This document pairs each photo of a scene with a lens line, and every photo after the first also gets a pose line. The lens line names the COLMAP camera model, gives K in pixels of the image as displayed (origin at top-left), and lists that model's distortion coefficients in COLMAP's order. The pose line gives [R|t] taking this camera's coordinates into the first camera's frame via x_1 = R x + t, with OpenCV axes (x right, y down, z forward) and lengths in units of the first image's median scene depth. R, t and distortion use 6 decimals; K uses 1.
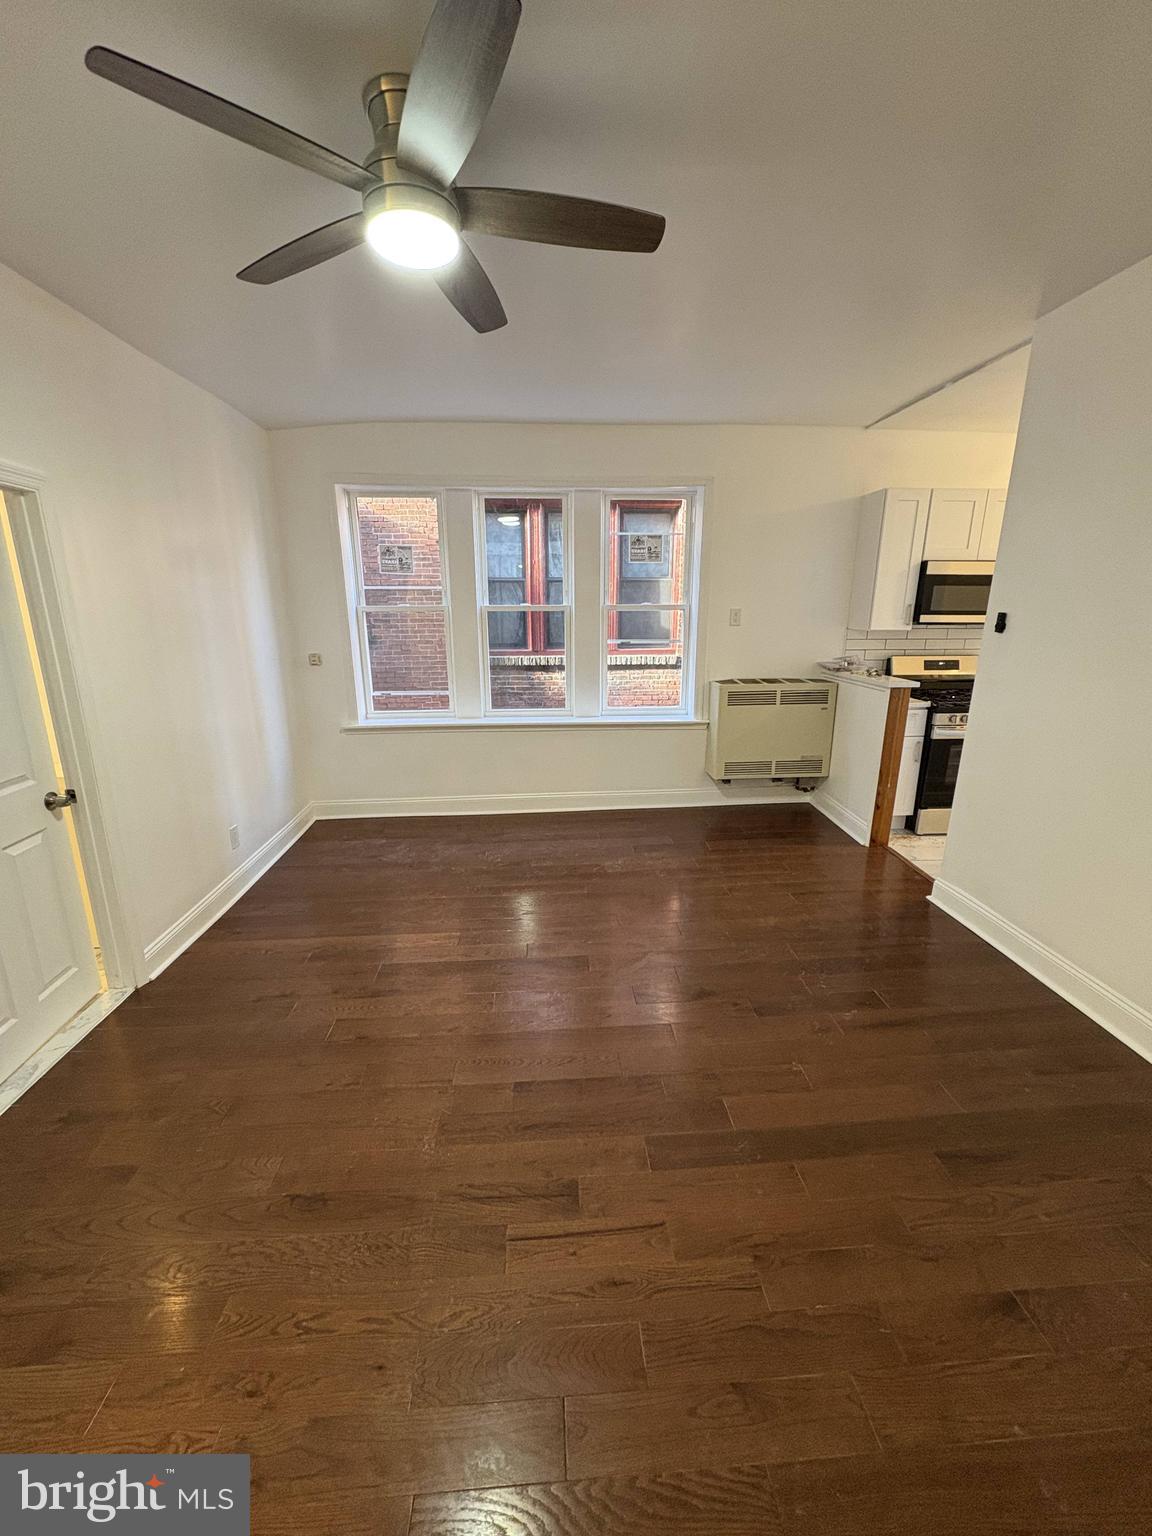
lens RADIAL K [[608.2, 0, 575.8], [0, 608.2, 771.1], [0, 0, 1]] dist [0.001375, 0.000444]
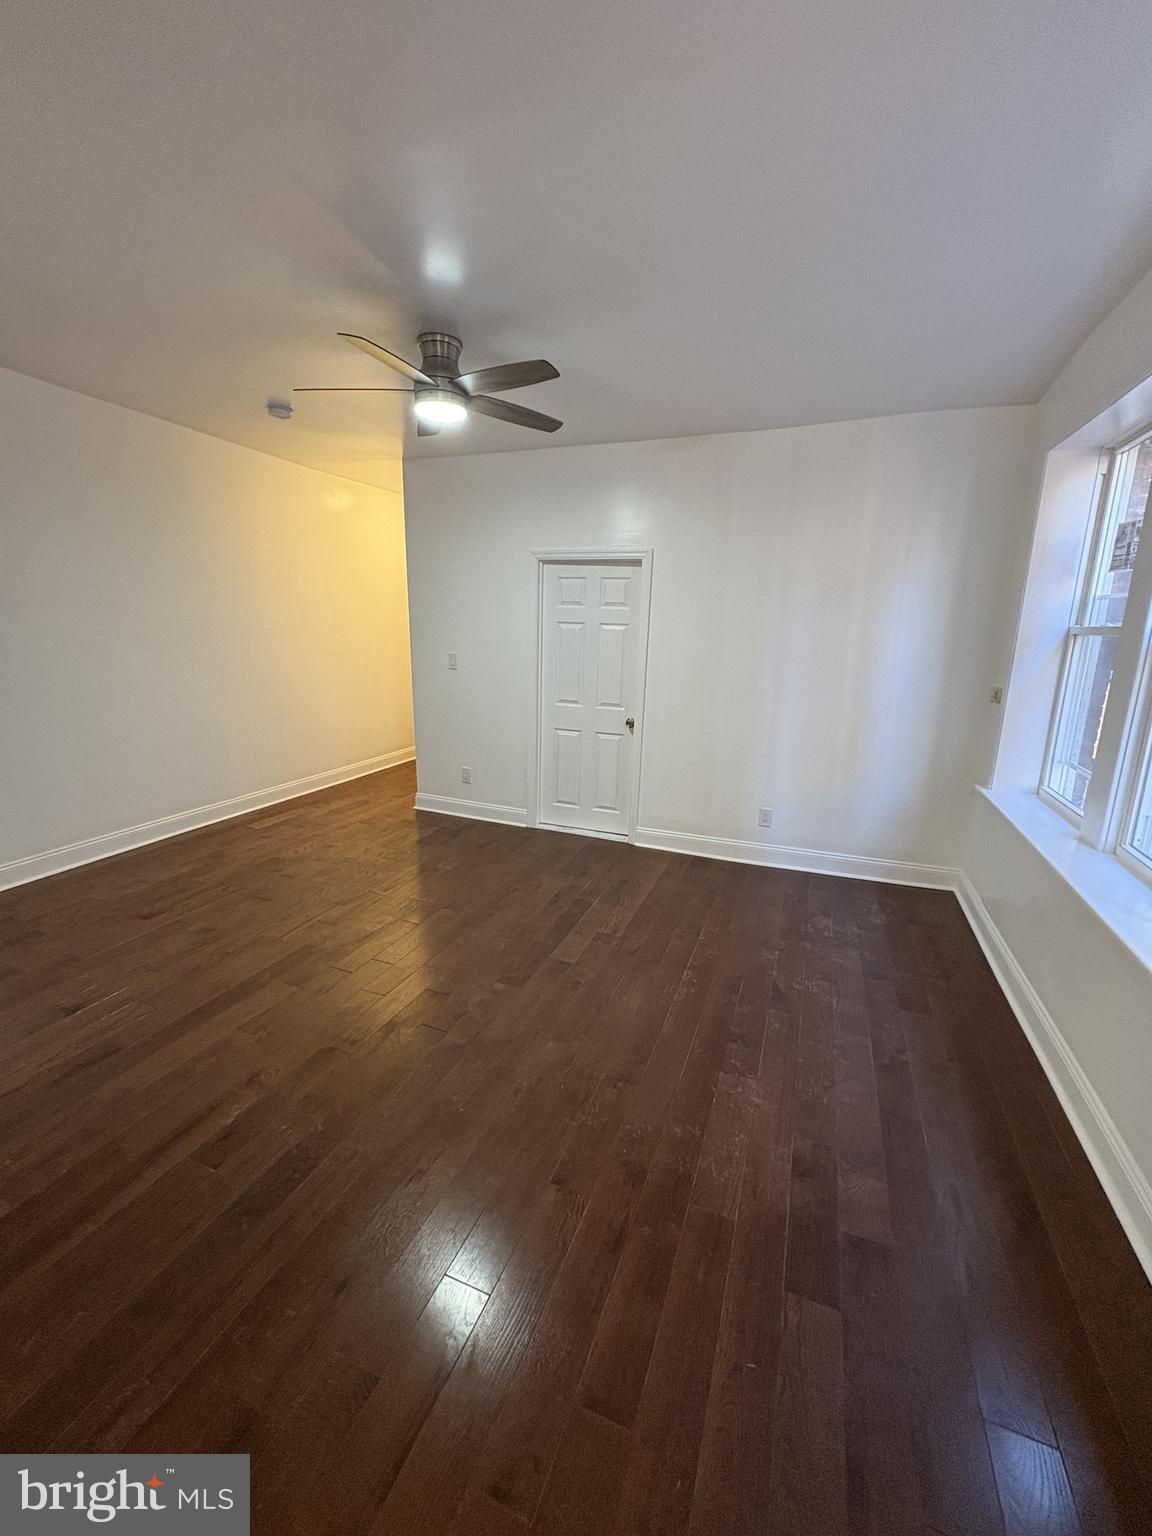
lens RADIAL K [[608.2, 0, 575.8], [0, 608.2, 771.1], [0, 0, 1]] dist [0.001375, 0.000444]
pose [[-0.429540, 0.212719, -0.877636, 0.480658], [-0.245665, 0.907682, 0.340237, -0.223009], [0.868990, 0.361750, -0.337628, 0.830884]]
